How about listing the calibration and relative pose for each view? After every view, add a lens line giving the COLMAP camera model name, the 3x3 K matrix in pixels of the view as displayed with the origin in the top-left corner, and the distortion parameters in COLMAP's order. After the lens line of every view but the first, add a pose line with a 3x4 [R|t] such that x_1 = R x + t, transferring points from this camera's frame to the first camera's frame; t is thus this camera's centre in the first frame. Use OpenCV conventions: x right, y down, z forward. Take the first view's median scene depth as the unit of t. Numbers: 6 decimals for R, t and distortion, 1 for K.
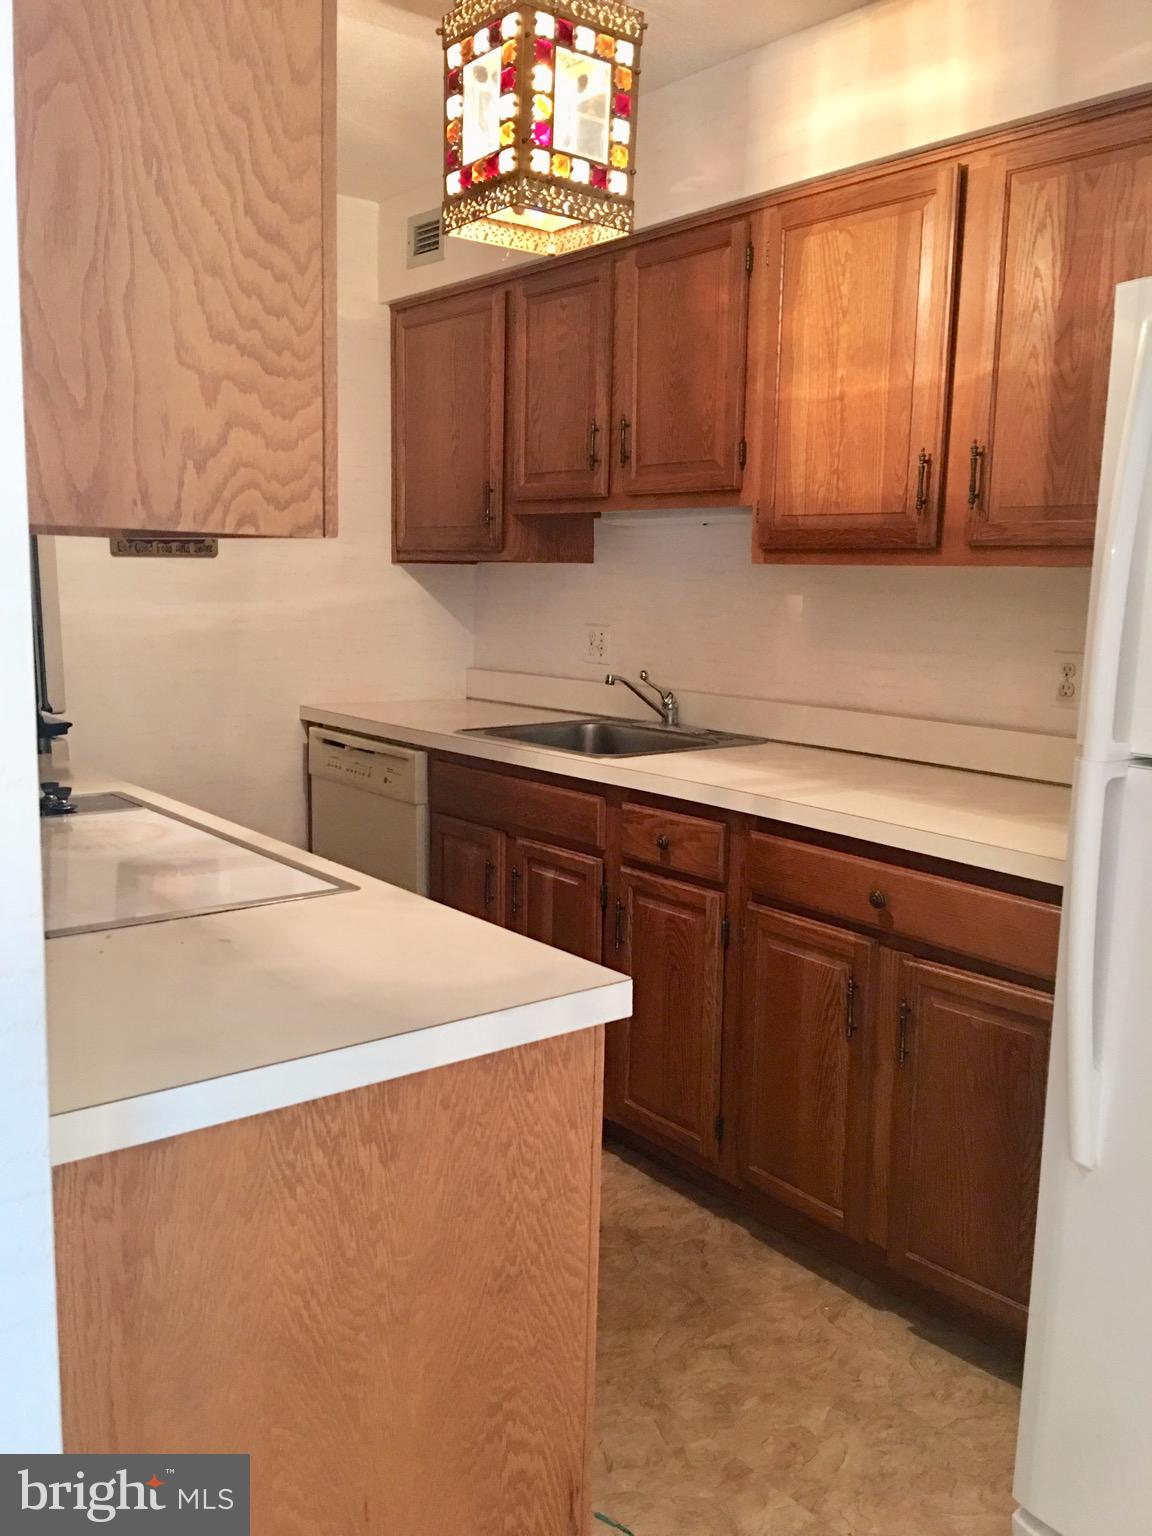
lens RADIAL K [[1299.4, 0, 576.0], [0, 1299.4, 768.0], [0, 0, 1]] dist [0.071744, -0.127748]
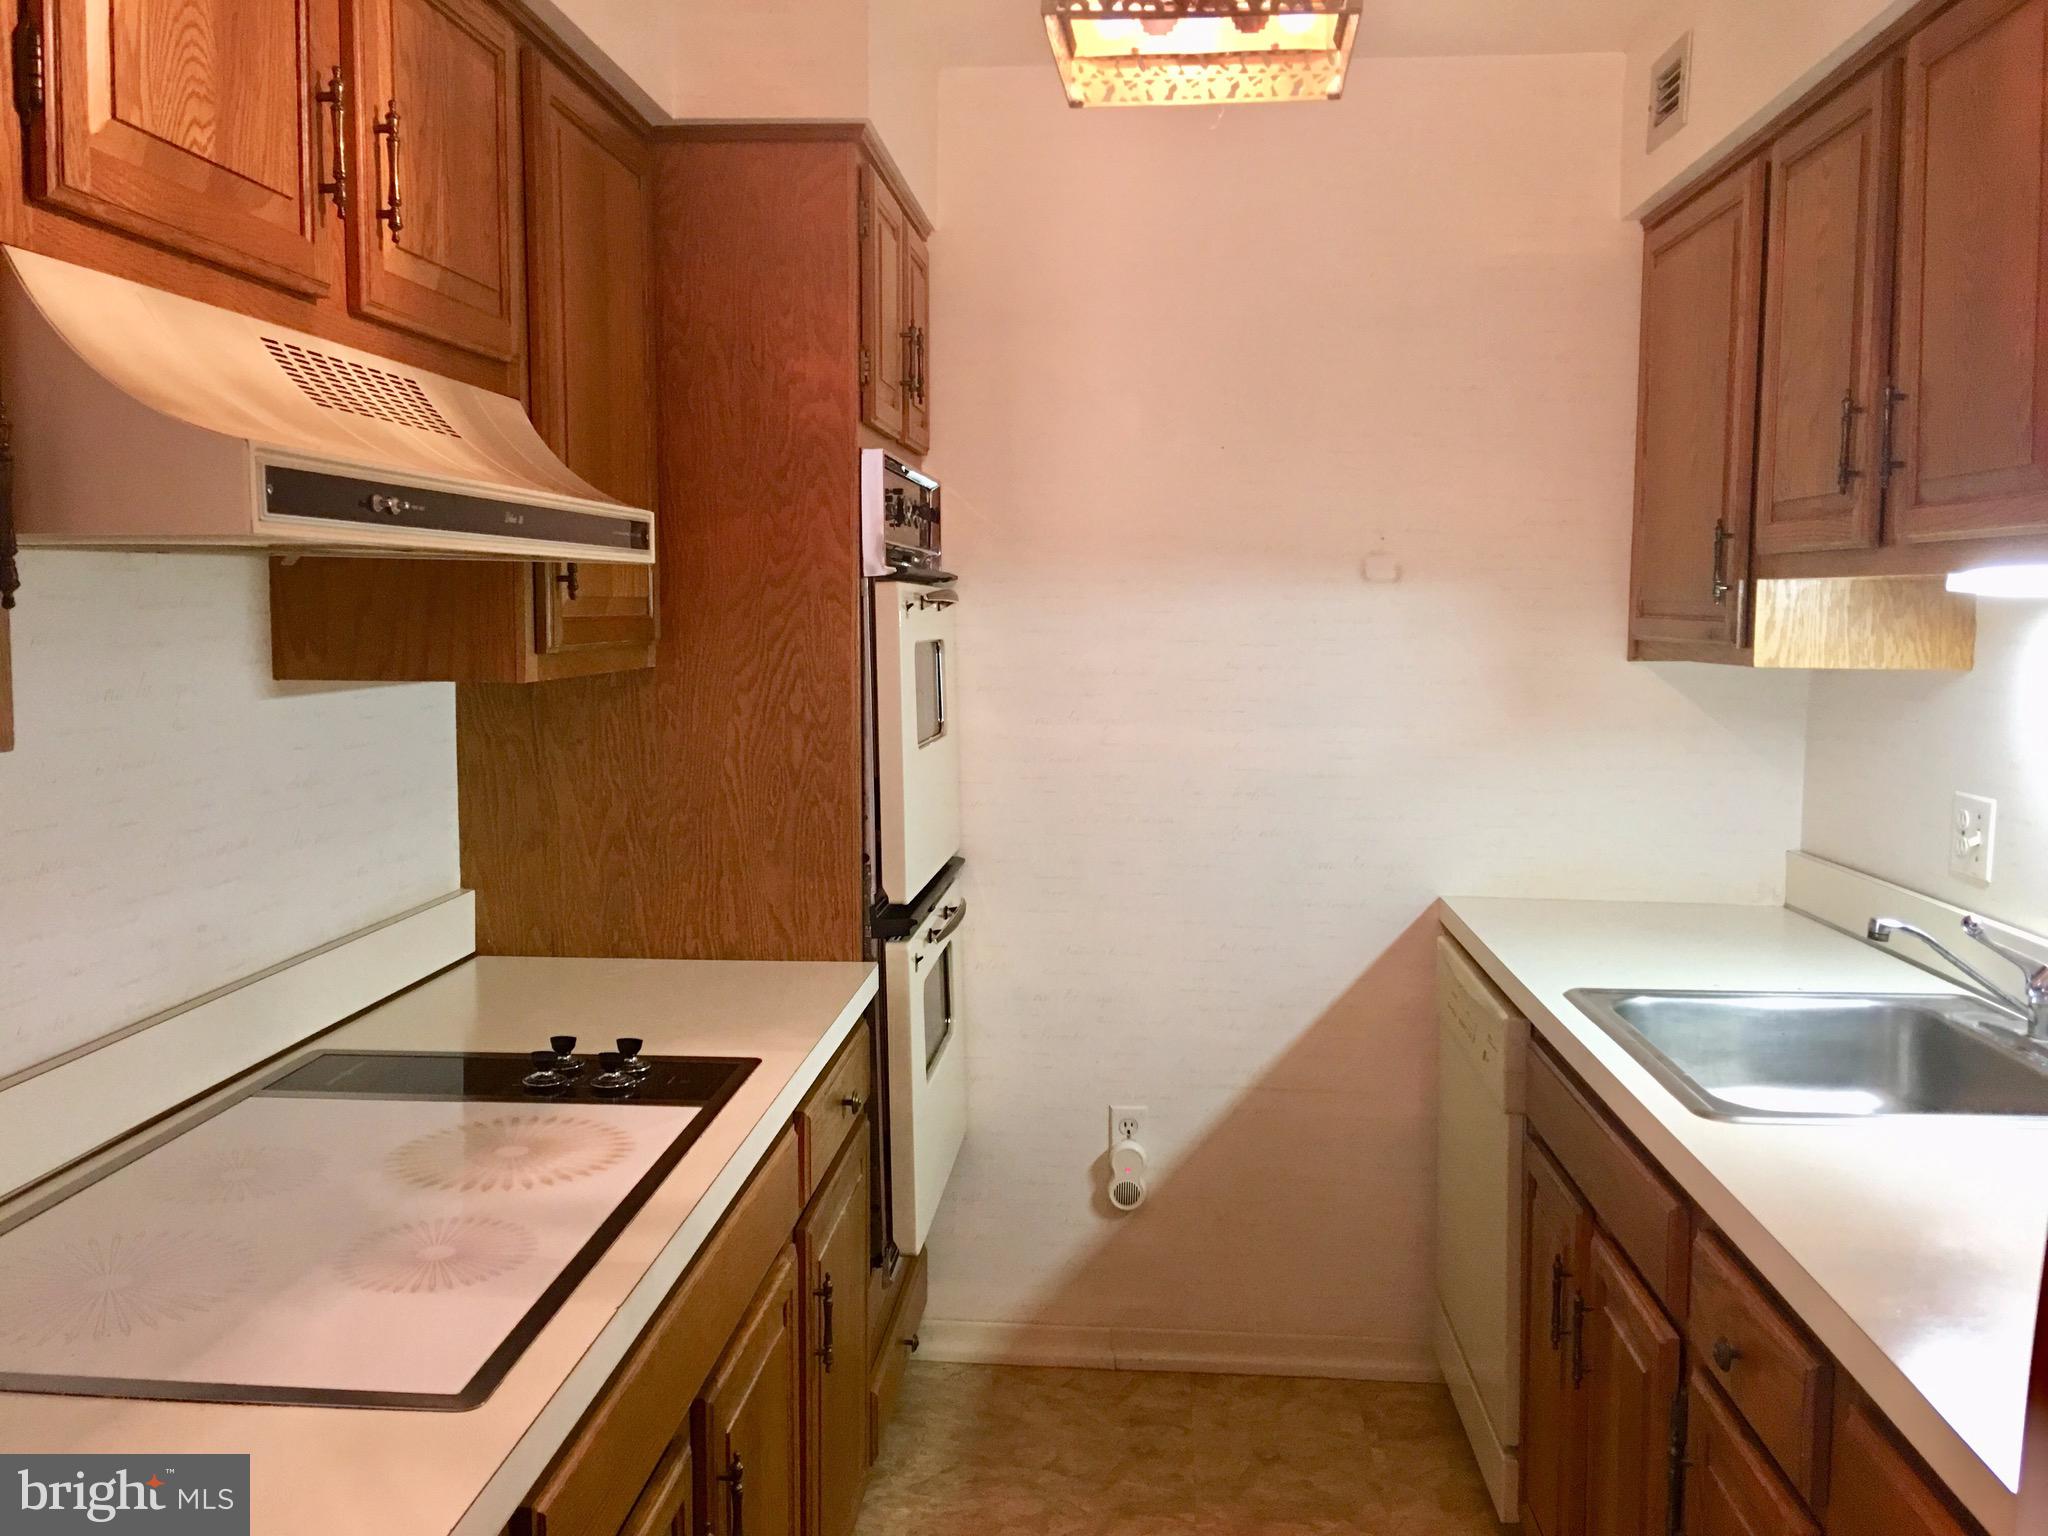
lens RADIAL K [[1732.6, 0, 1024.0], [0, 1732.6, 768.0], [0, 0, 1]] dist [0.071744, -0.127748]
pose [[0.733042, 0.045326, -0.678671, 0.226691], [-0.085013, 0.996059, -0.025300, -0.084719], [0.674849, 0.076242, 0.734006, 0.324112]]
